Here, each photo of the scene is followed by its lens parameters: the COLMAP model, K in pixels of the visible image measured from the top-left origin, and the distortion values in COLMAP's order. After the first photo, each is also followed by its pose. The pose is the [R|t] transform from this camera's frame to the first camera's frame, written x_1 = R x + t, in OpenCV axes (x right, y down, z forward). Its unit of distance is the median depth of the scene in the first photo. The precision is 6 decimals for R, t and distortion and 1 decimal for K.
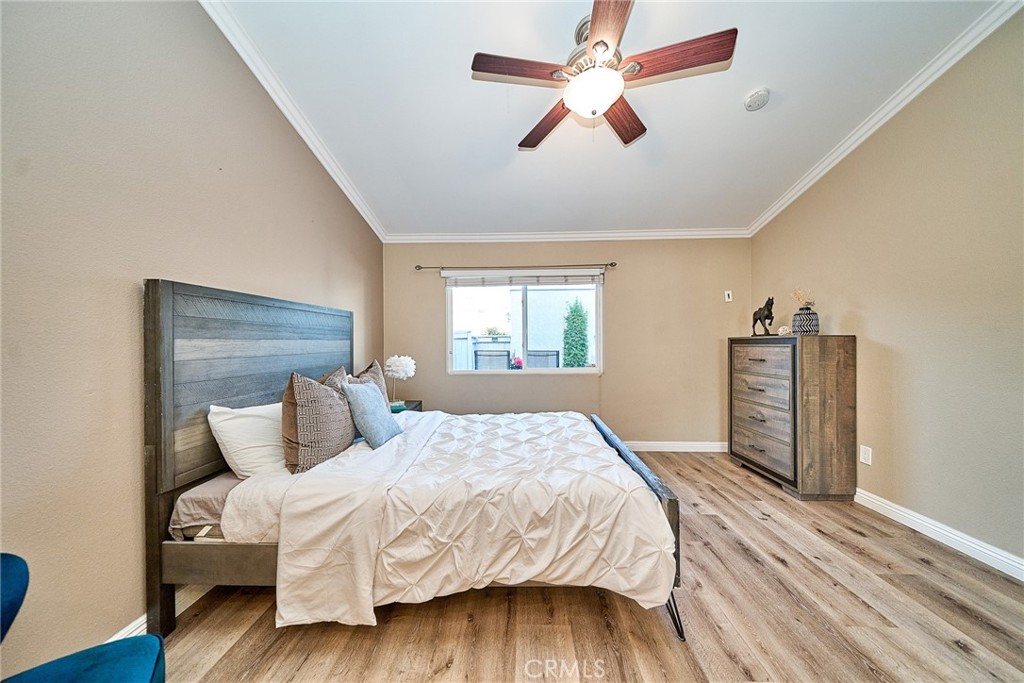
lens RADIAL K [[354.6, 0, 504.4], [0, 354.6, 344.0], [0, 0, 1]] dist [0.002102, 0.000020]
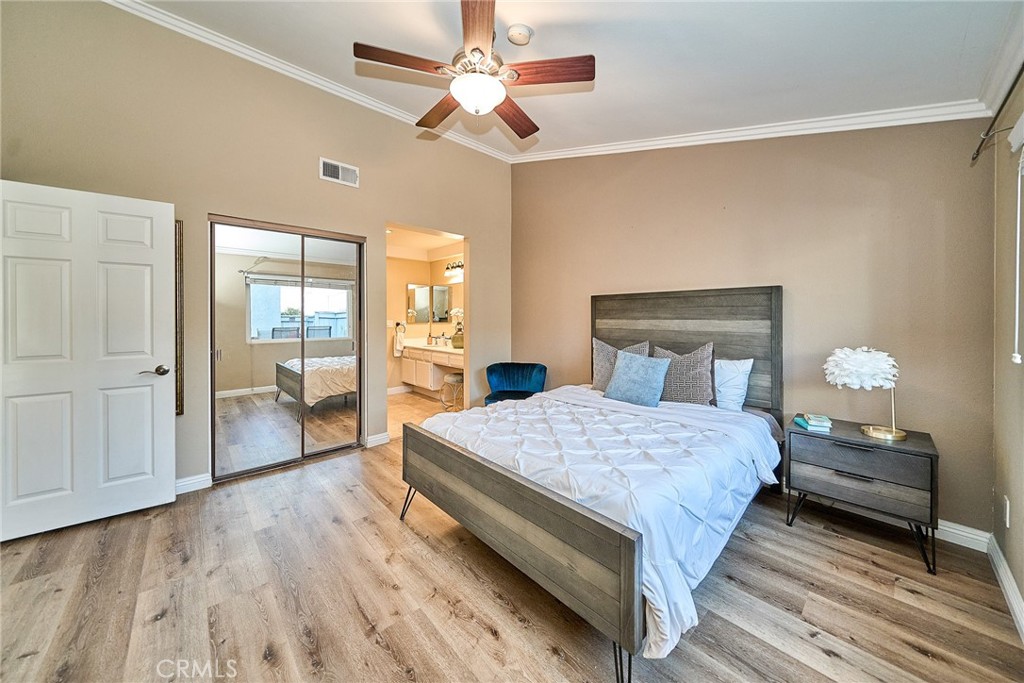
lens RADIAL K [[351.9, 0, 508.7], [0, 351.9, 319.6], [0, 0, 1]] dist [0.000331, -0.000009]
pose [[-0.709078, 0.010673, -0.705050, 0.597363], [0.002930, 0.999921, 0.012189, -0.021666], [0.705124, 0.006577, -0.709053, 1.161029]]
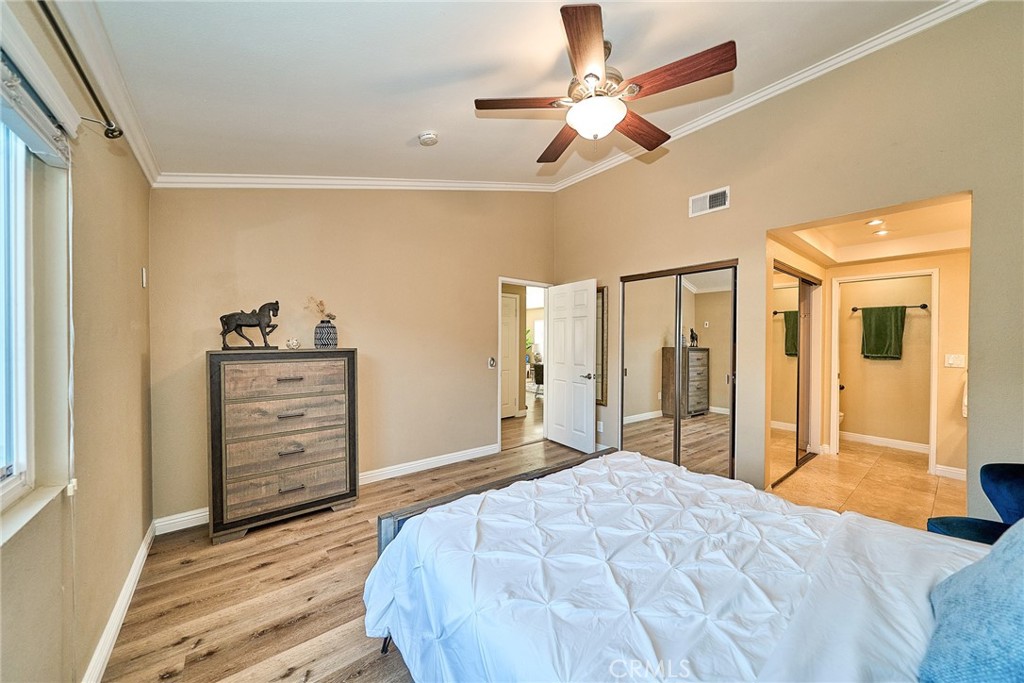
lens RADIAL K [[353.6, 0, 512.0], [0, 353.6, 341.5], [0, 0, 1]] dist [0.000000, -0.000139]
pose [[-0.655423, 0.002366, 0.755258, -0.235530], [0.006376, 0.999977, 0.002401, -0.040849], [-0.755235, 0.006390, -0.655423, 1.201942]]
